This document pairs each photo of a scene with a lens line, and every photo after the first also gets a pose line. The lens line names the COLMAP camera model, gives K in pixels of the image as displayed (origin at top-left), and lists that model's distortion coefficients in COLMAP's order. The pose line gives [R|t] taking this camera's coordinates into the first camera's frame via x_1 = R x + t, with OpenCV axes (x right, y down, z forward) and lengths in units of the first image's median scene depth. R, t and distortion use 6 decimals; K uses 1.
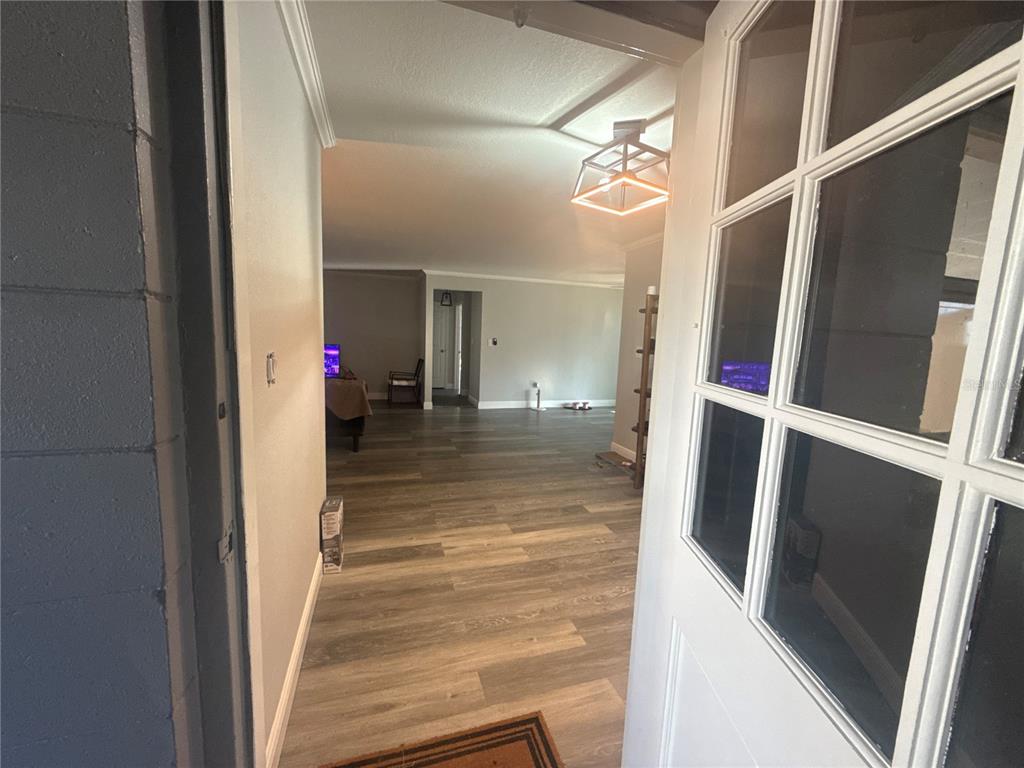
lens RADIAL K [[408.0, 0, 509.0], [0, 408.0, 387.7], [0, 0, 1]] dist [0.000474, 0.000261]
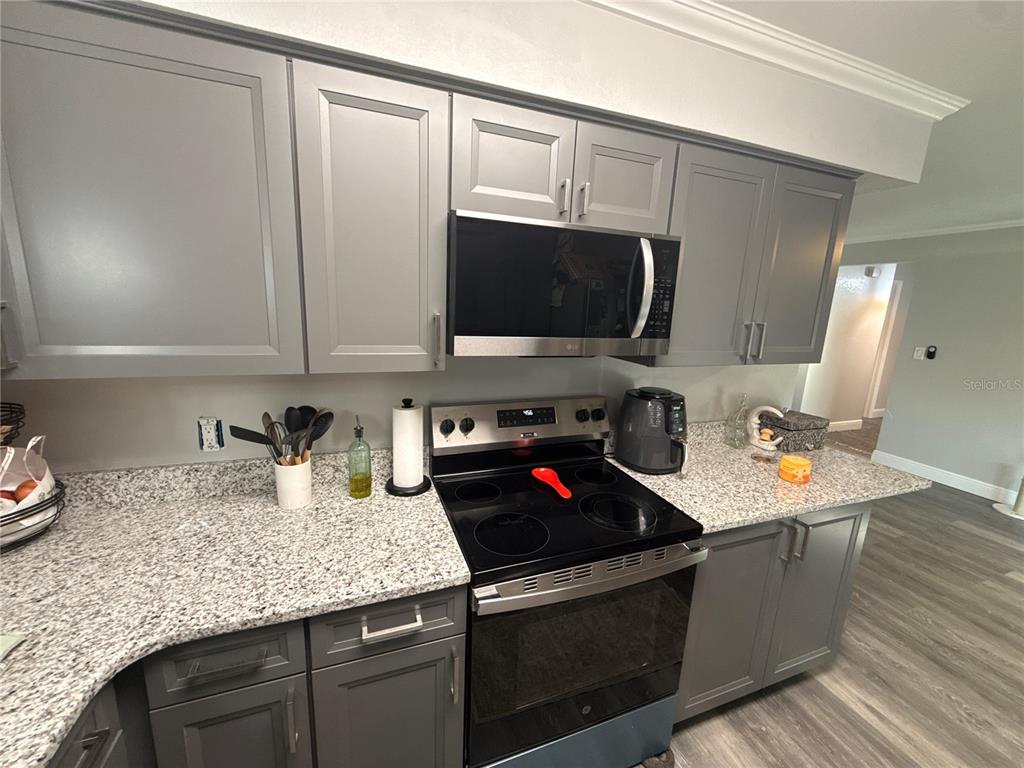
lens RADIAL K [[408.0, 0, 515.0], [0, 408.0, 381.4], [0, 0, 1]] dist [0.000474, 0.000261]
pose [[0.061960, 0.166391, -0.984111, 1.036703], [-0.173622, 0.972769, 0.153542, -0.138209], [0.982861, 0.161350, 0.089162, 0.918529]]
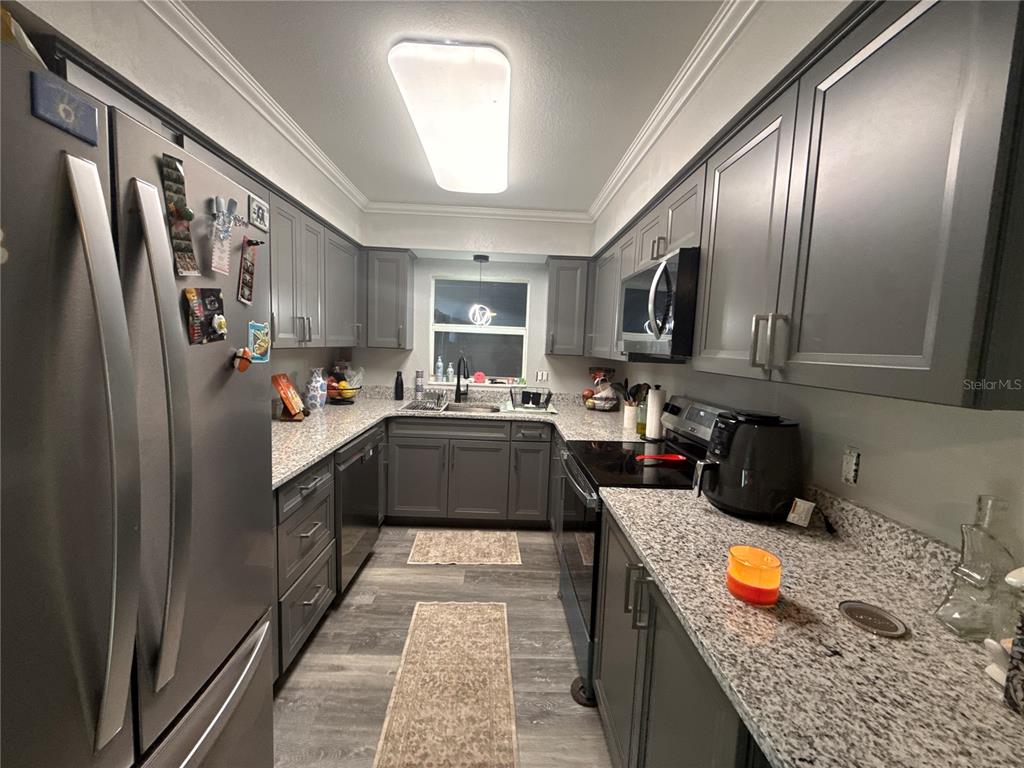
lens RADIAL K [[408.0, 0, 511.9], [0, 408.0, 383.0], [0, 0, 1]] dist [0.000474, 0.000261]
pose [[-0.958558, -0.100924, 0.266422, 0.679136], [-0.039434, 0.973151, 0.226764, -0.190658], [-0.282155, 0.206860, -0.936802, 1.577861]]
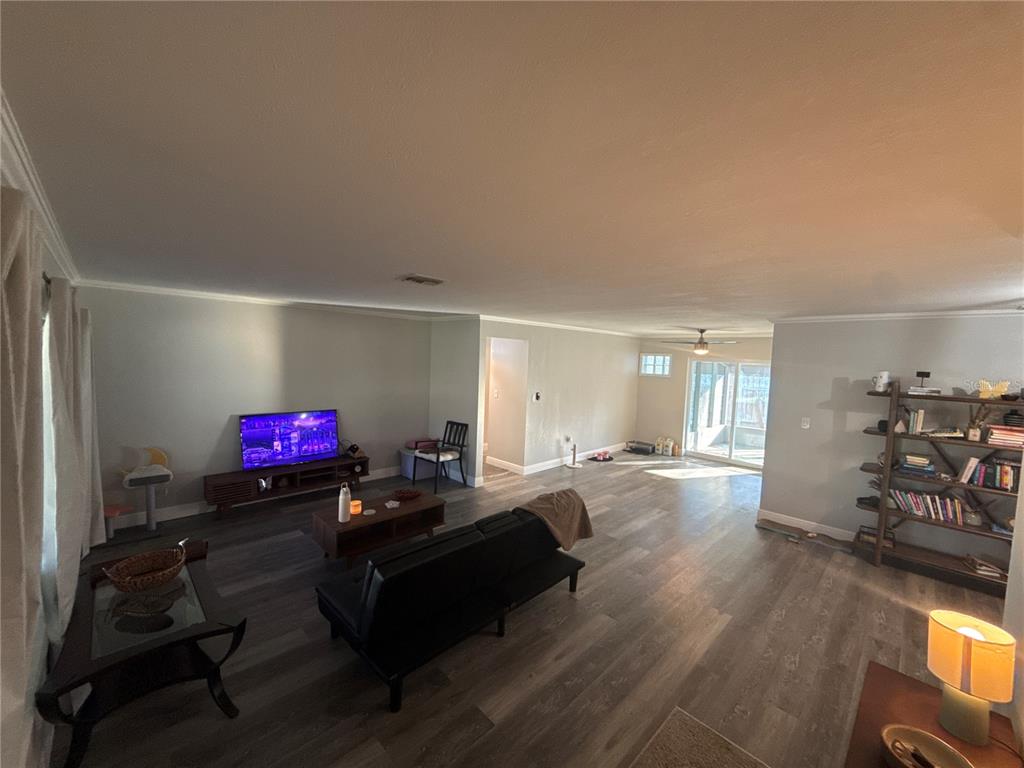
lens RADIAL K [[408.0, 0, 510.5], [0, 408.0, 382.0], [0, 0, 1]] dist [0.000474, 0.000261]
pose [[0.890660, -0.034963, 0.453323, -1.069443], [0.055533, 0.997939, -0.032141, -0.261429], [-0.451266, 0.053801, 0.890766, 0.533453]]
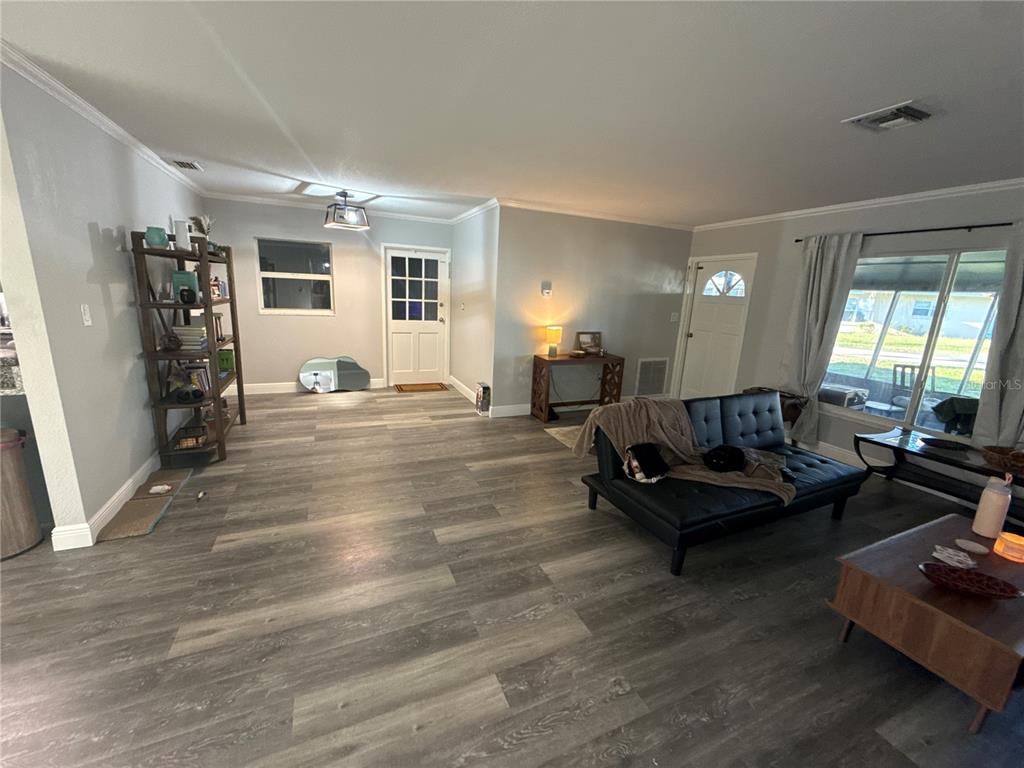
lens RADIAL K [[408.0, 0, 508.8], [0, 408.0, 383.4], [0, 0, 1]] dist [0.000474, 0.000261]
pose [[-0.990575, -0.058357, -0.123917, -0.213140], [-0.097334, 0.936435, 0.337070, -0.307773], [0.096370, 0.345954, -0.933289, 2.063484]]
